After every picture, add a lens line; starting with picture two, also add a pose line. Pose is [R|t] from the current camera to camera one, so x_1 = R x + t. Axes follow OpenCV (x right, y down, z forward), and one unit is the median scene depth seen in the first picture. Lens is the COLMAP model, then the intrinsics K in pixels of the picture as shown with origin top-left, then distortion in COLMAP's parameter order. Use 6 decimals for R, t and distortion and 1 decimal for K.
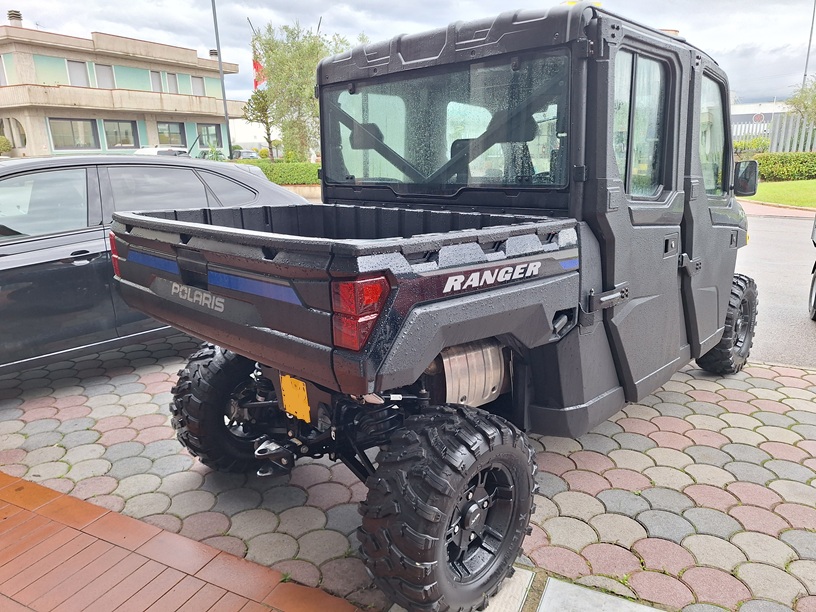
lens RADIAL K [[566.8, 0, 411.9], [0, 566.8, 303.4], [0, 0, 1]] dist [0.057353, -0.052850]
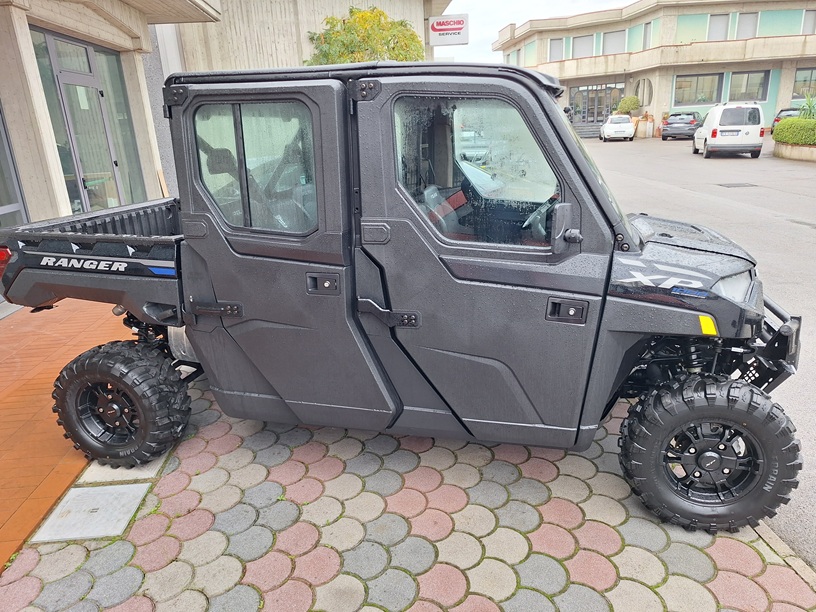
lens RADIAL K [[555.5, 0, 408.0], [0, 555.5, 306.0], [0, 0, 1]] dist [0.013584, 0.001840]
pose [[0.517138, 0.261686, -0.814917, 1.412812], [-0.186033, 0.963718, 0.191415, -0.296388], [0.835440, 0.052613, 0.547057, 0.662445]]
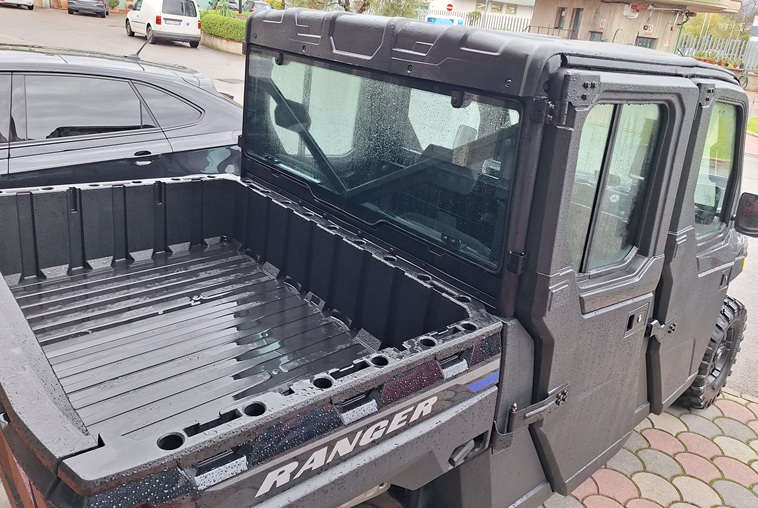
lens RADIAL K [[561.1, 0, 395.6], [0, 561.1, 206.8], [0, 0, 1]] dist [0.038143, -0.005621]
pose [[0.990096, 0.138095, -0.025302, 0.125777], [-0.136252, 0.988606, 0.063981, -0.284234], [0.033849, -0.059900, 0.997630, 0.224693]]
